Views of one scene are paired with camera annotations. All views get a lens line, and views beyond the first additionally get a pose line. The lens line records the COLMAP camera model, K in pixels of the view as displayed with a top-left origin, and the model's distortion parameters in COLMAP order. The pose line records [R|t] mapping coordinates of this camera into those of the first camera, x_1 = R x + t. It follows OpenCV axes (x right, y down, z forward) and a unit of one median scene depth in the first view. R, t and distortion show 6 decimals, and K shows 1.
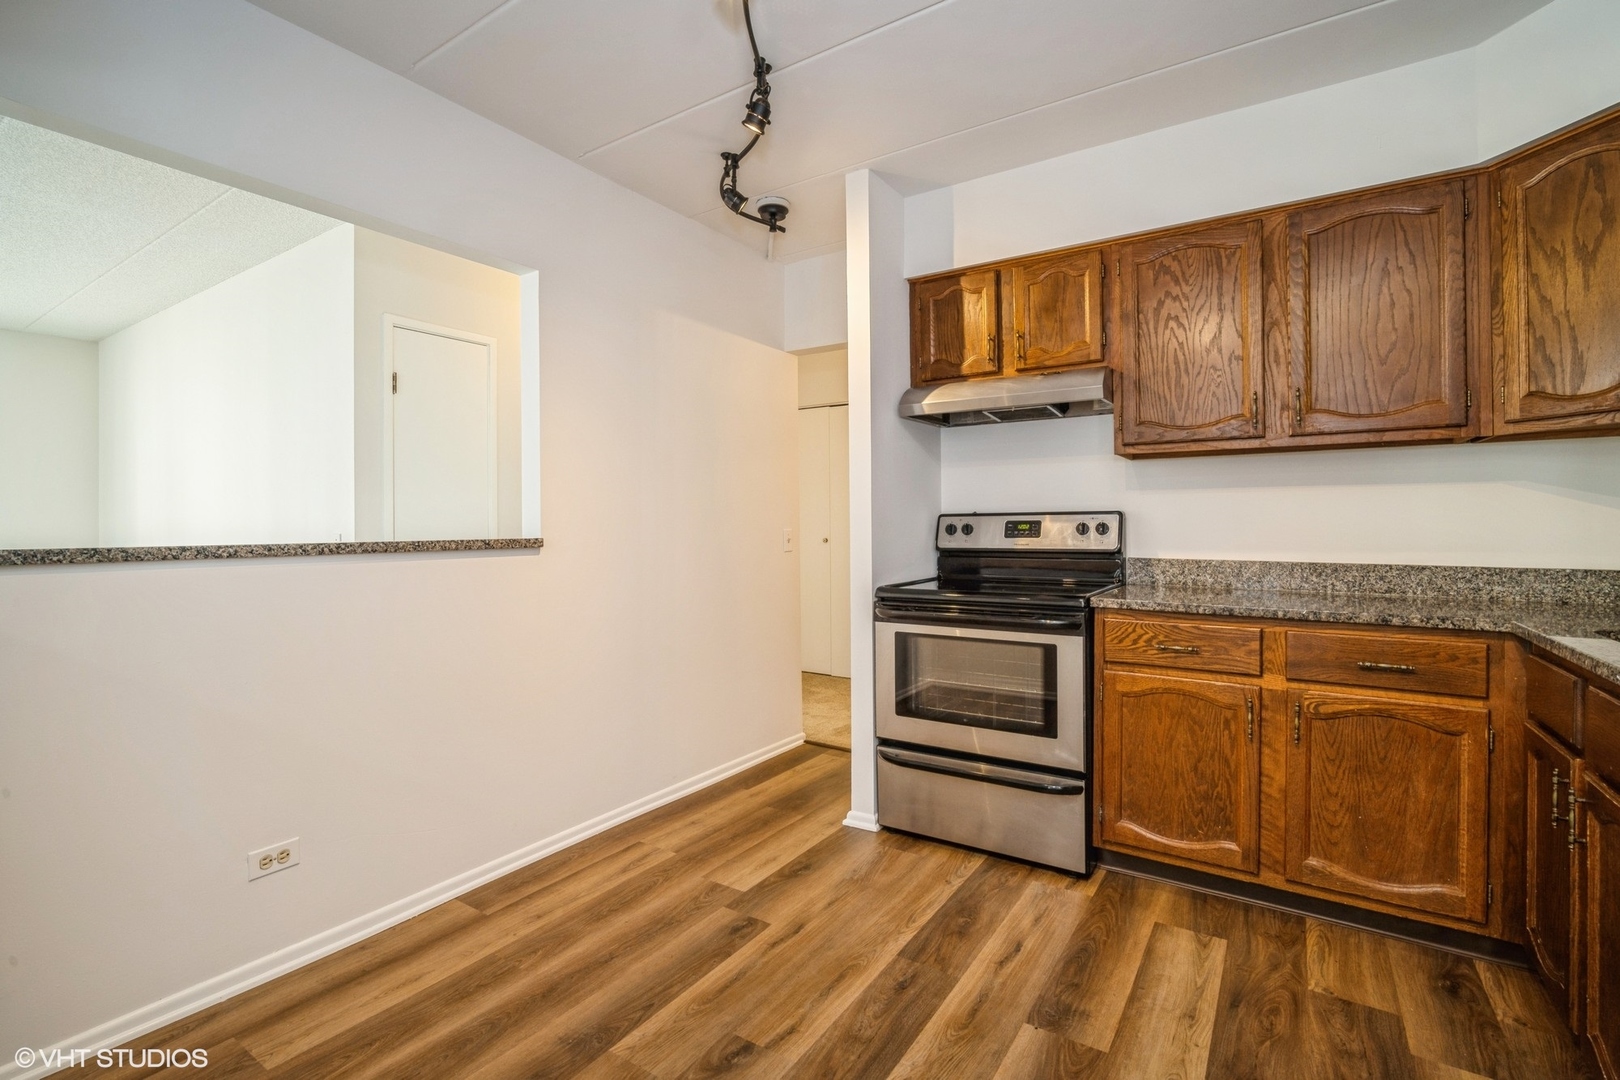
lens RADIAL K [[721.3, 0, 809.8], [0, 721.3, 524.4], [0, 0, 1]] dist [-0.004545, -0.000131]
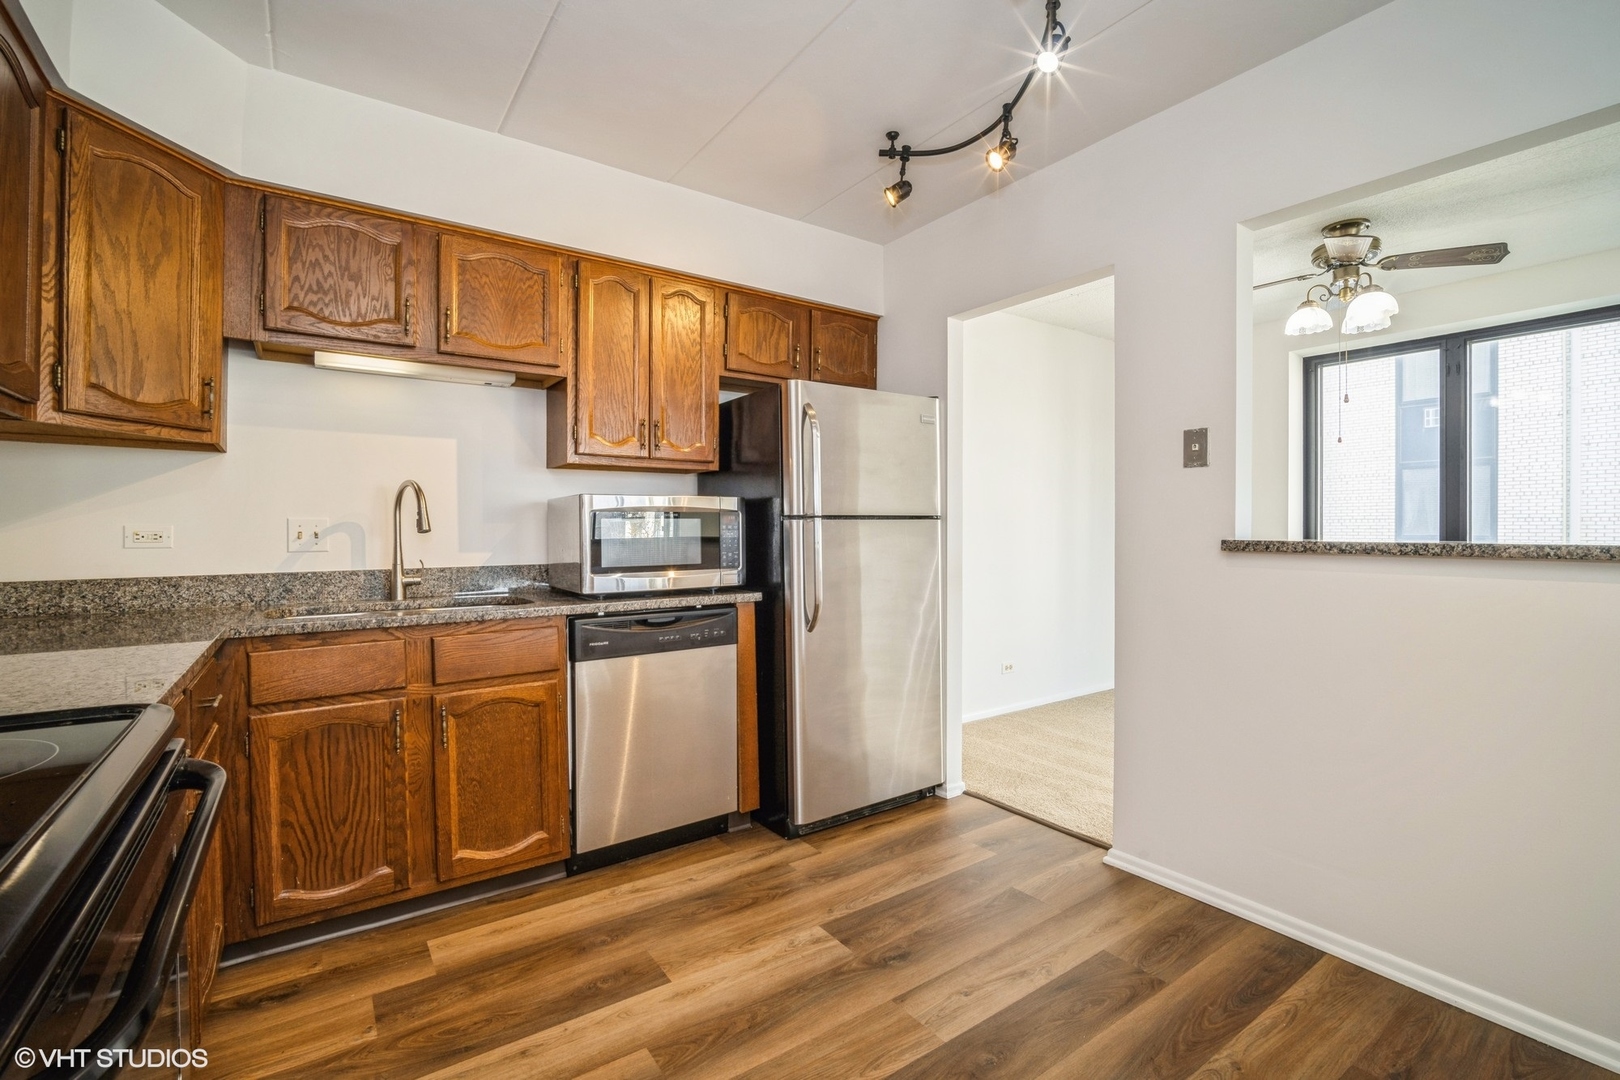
lens RADIAL K [[721.3, 0, 797.4], [0, 721.3, 538.5], [0, 0, 1]] dist [-0.004545, -0.000131]
pose [[-0.931341, 0.002899, 0.364137, -0.139236], [0.005864, 0.999958, 0.007037, 0.006992], [-0.364101, 0.008689, -0.931319, 1.641361]]
